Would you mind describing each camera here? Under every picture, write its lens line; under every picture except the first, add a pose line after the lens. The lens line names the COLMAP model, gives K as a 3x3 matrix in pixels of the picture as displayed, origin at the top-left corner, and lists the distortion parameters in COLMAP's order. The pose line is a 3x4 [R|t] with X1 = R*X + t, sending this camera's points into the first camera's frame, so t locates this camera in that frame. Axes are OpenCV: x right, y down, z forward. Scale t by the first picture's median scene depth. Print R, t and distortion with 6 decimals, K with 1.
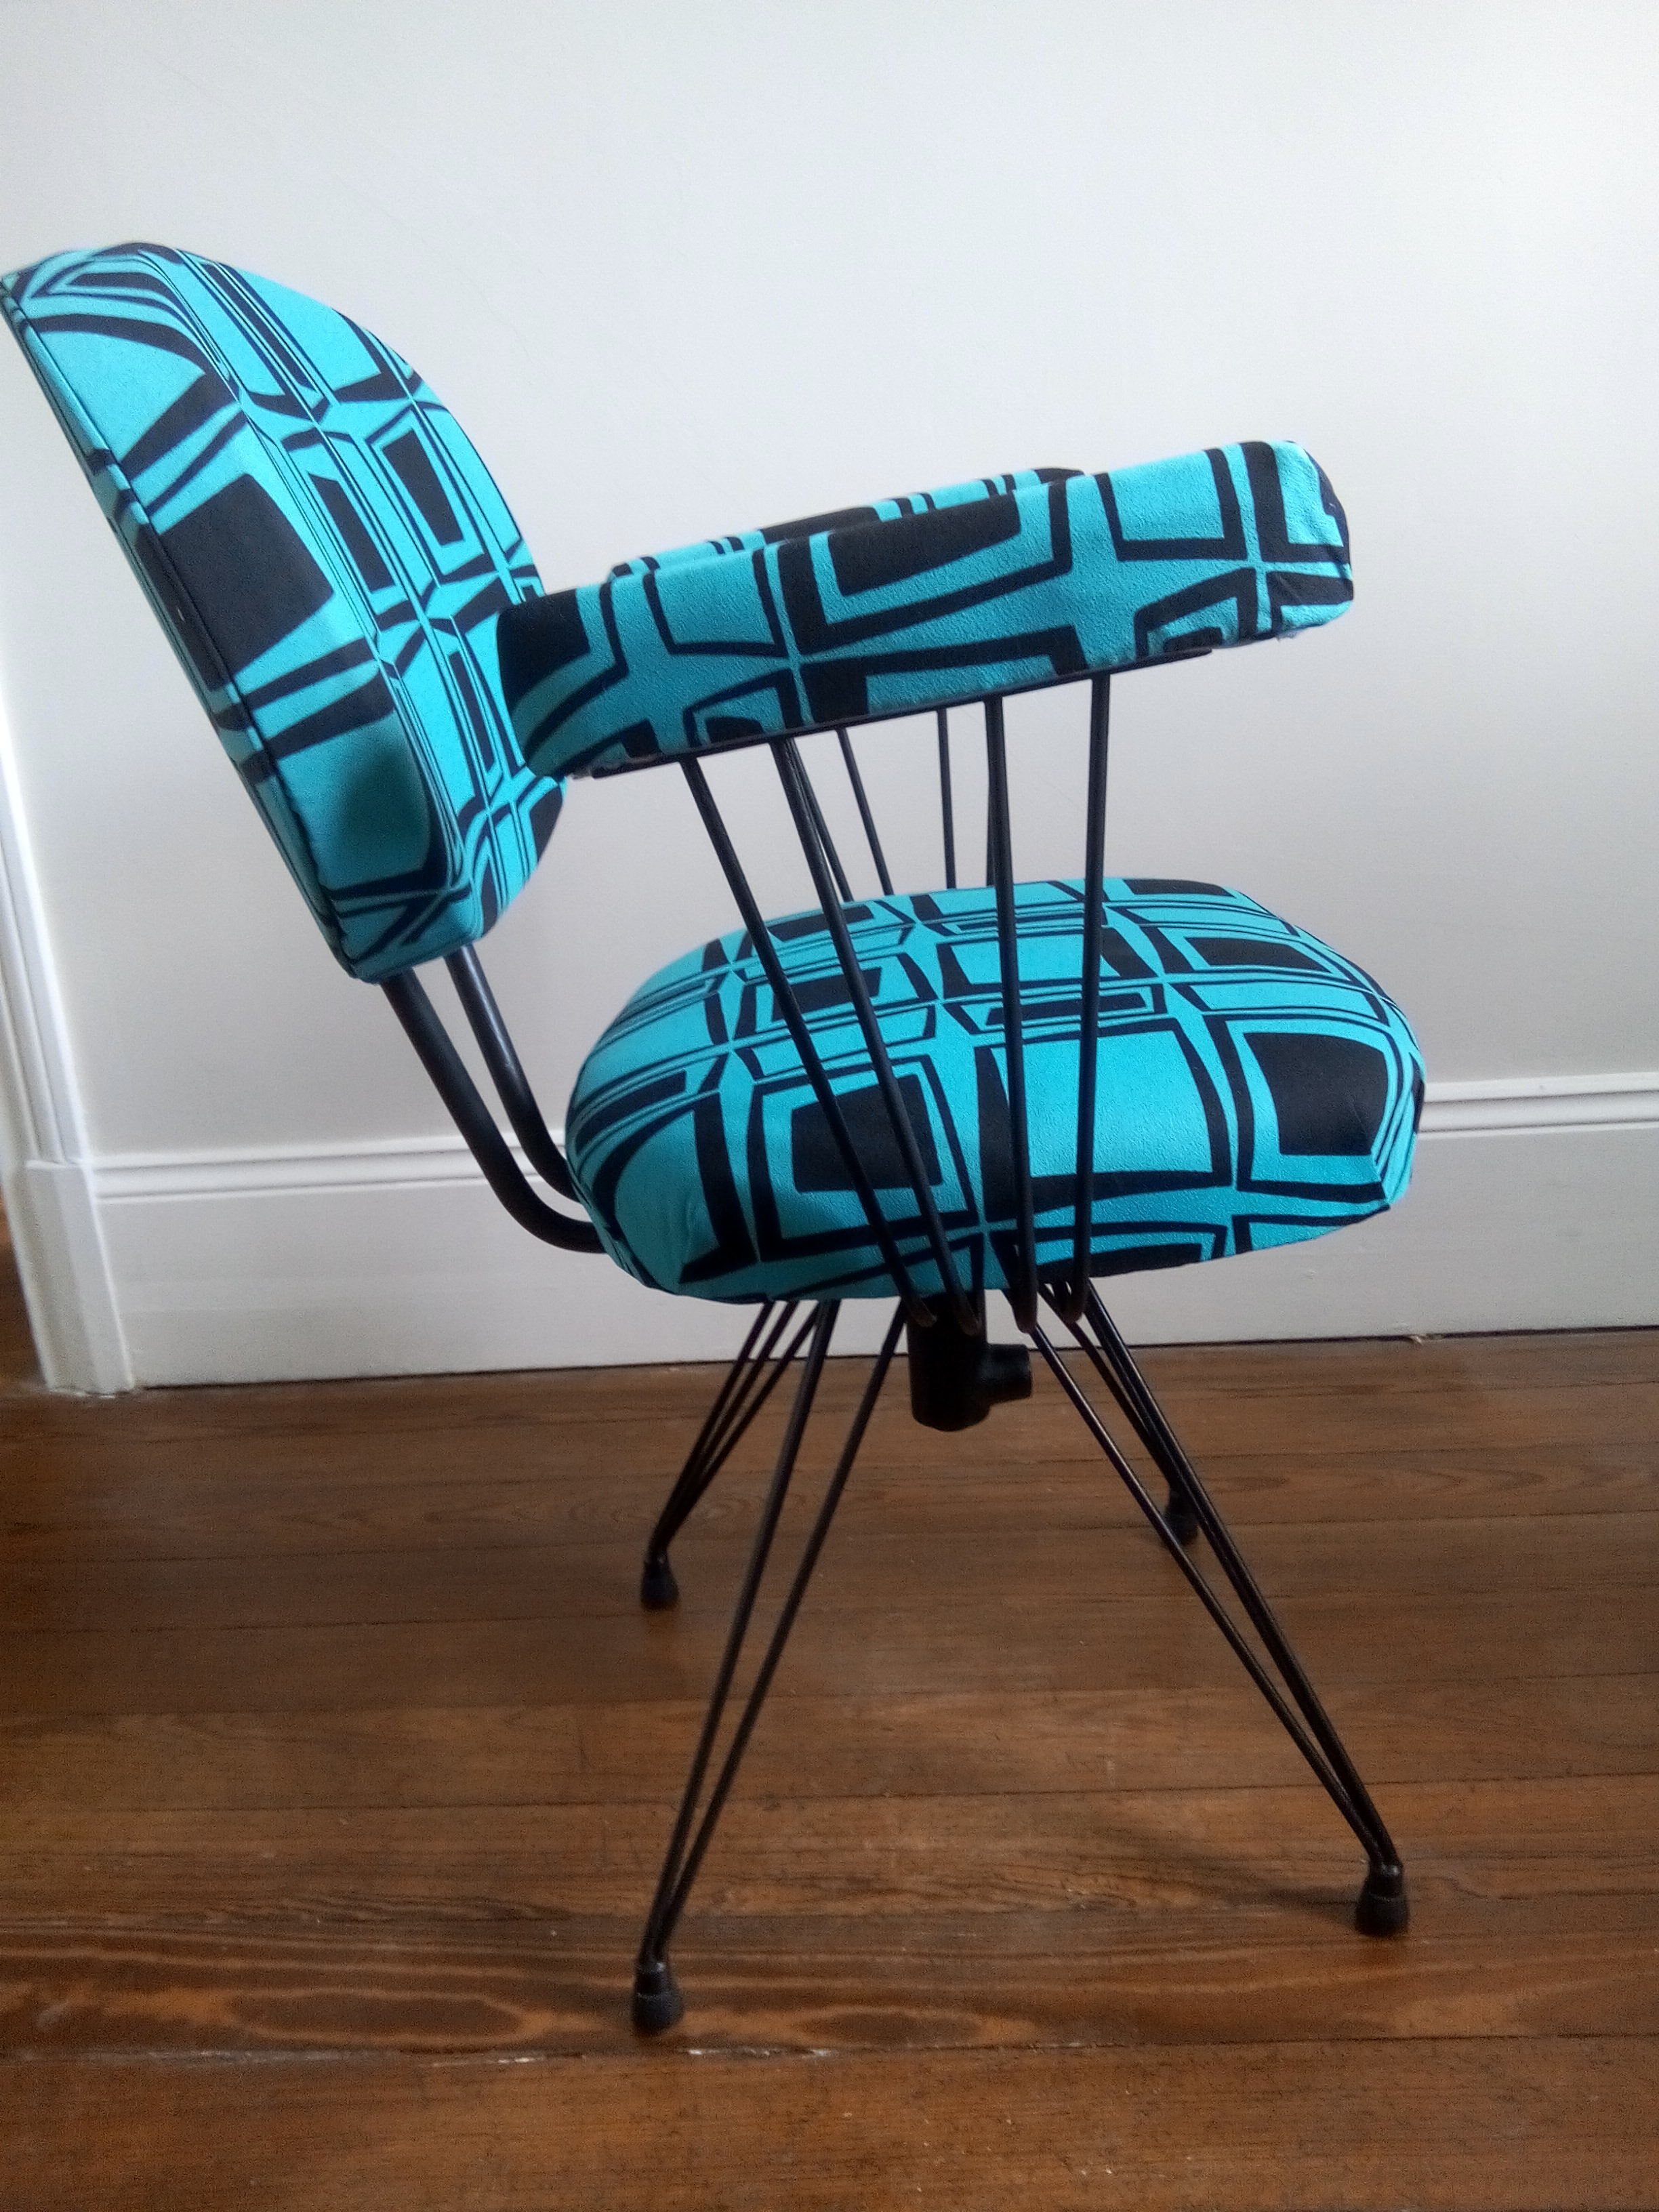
lens RADIAL K [[1831.9, 0, 860.9], [0, 1831.9, 1109.7], [0, 0, 1]] dist [0.131766, -0.314181]
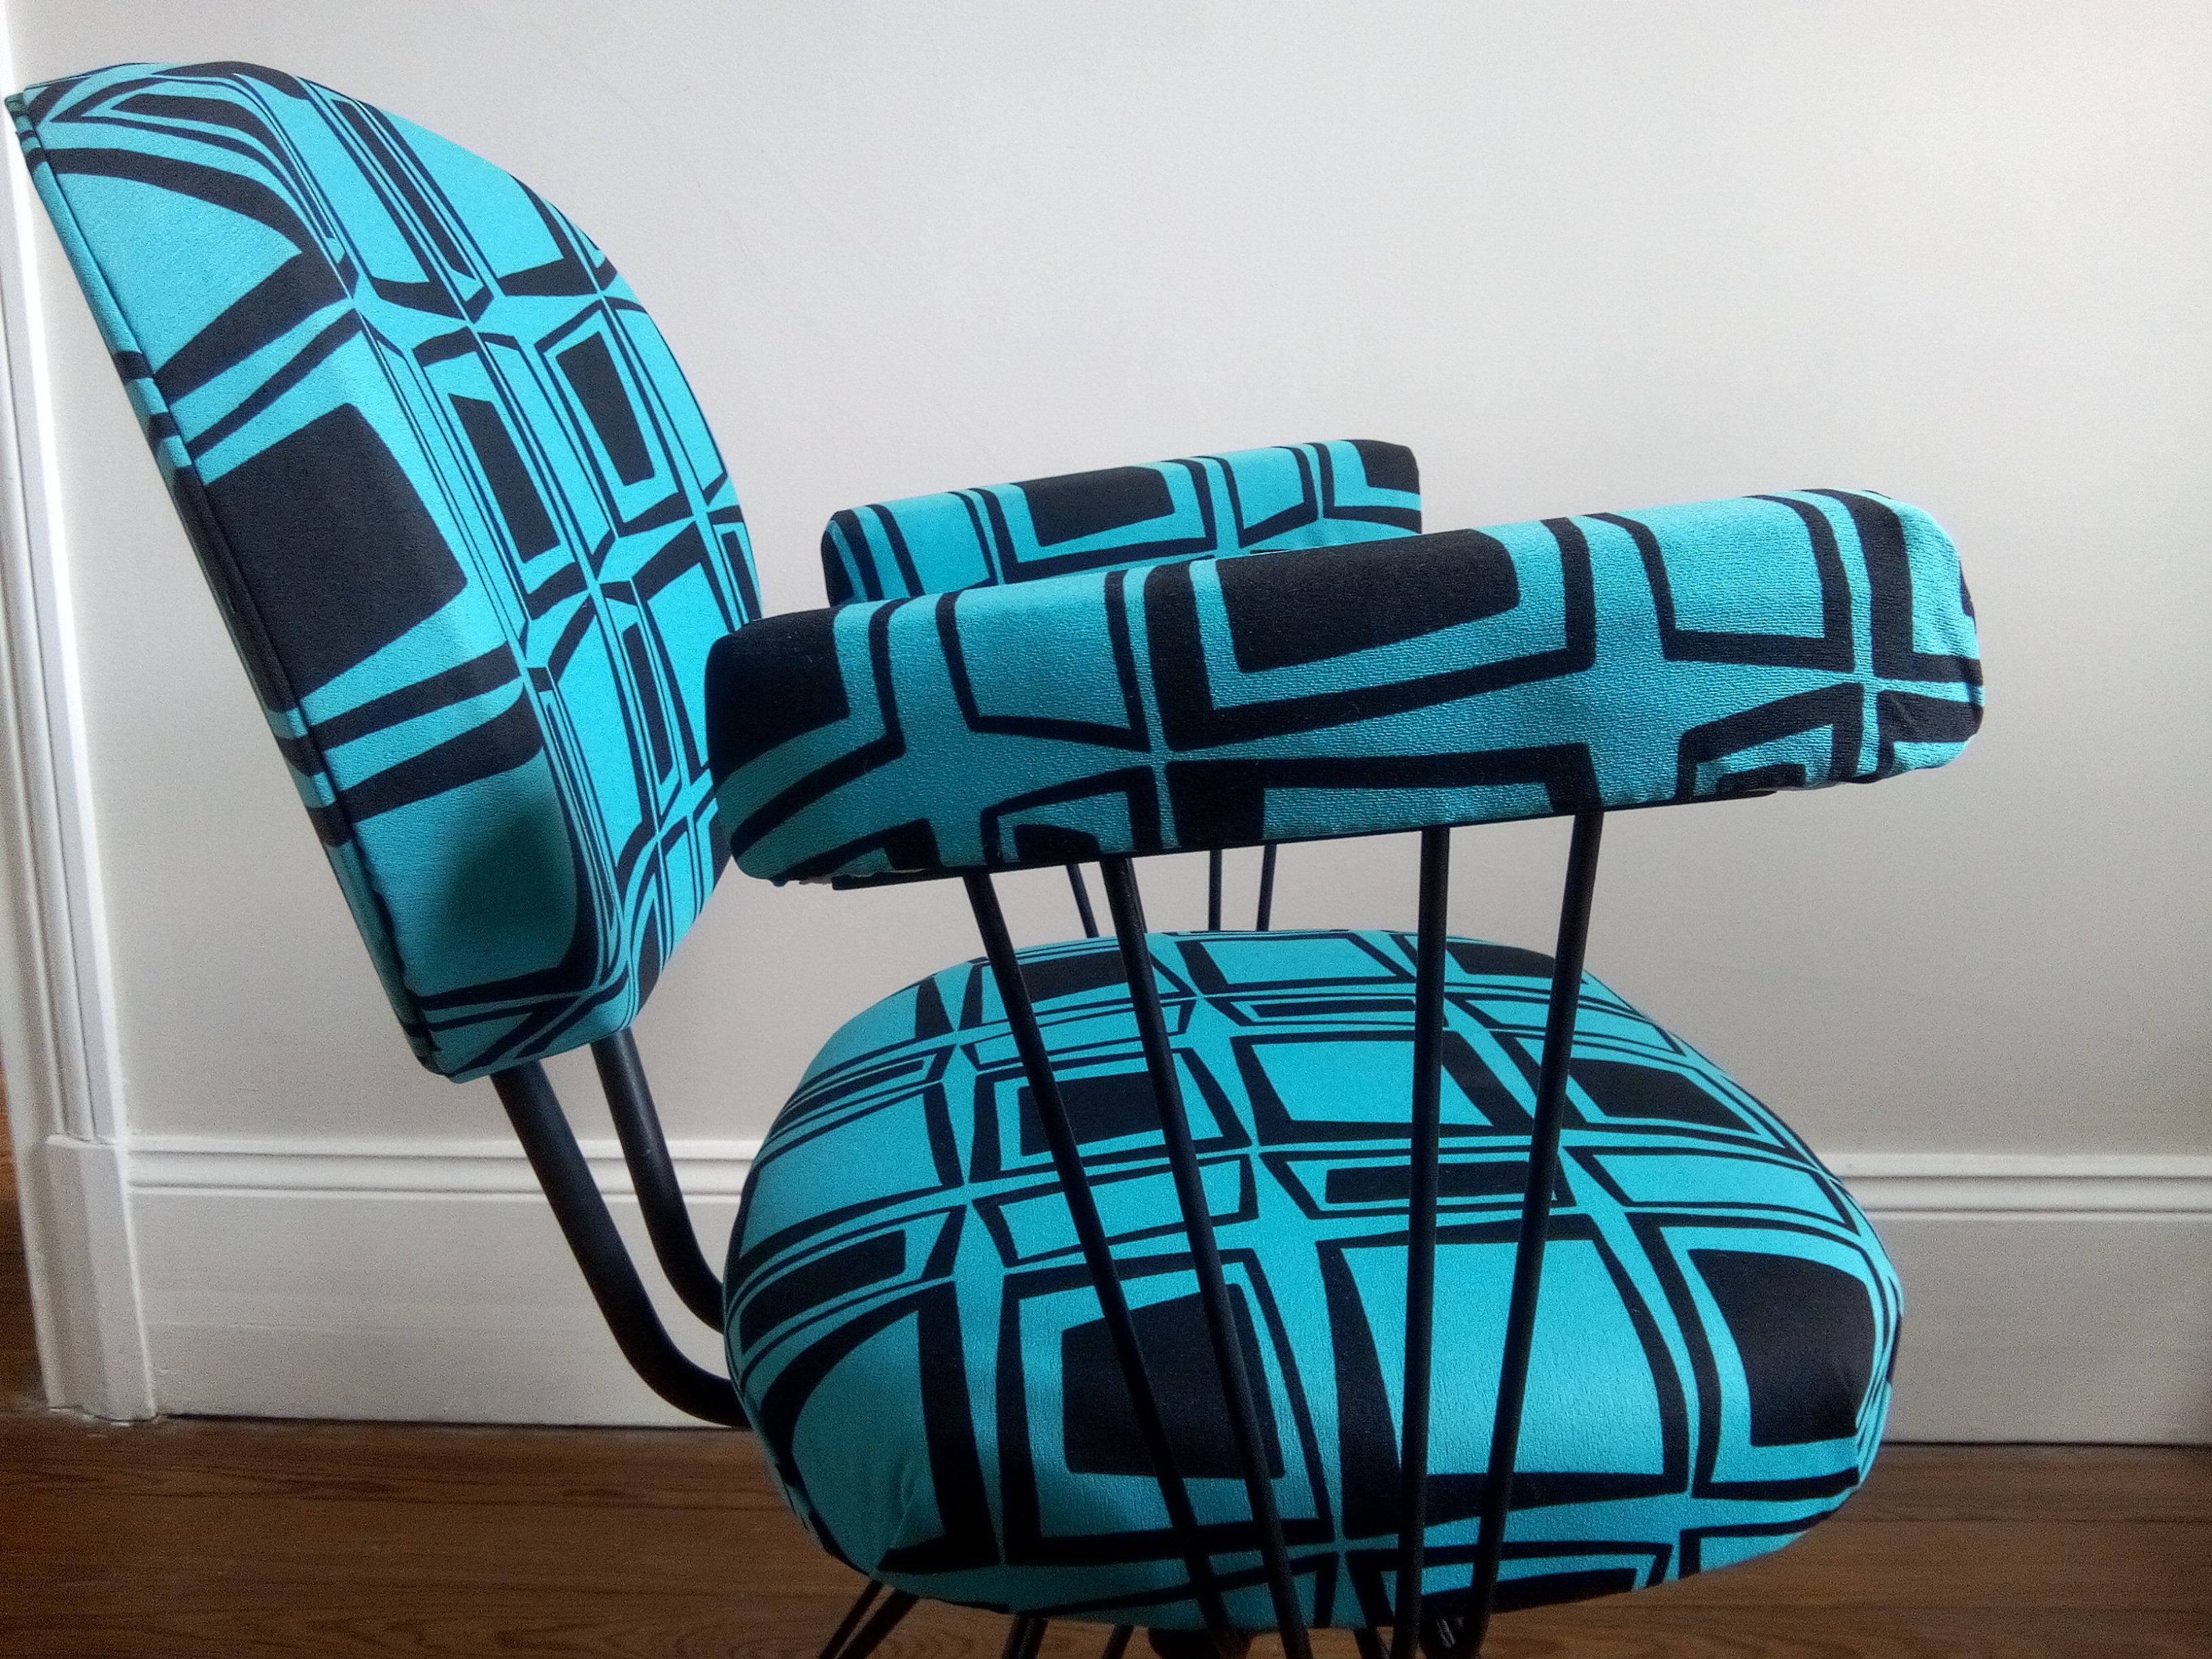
lens RADIAL K [[1854.7, 0, 1134.9], [0, 1854.7, 861.3], [0, 0, 1]] dist [0.099211, -0.234382]
pose [[0.995201, 0.068755, 0.069626, -0.071448], [-0.063250, 0.994913, -0.078407, -0.123080], [-0.074663, 0.073627, 0.994487, 0.271638]]
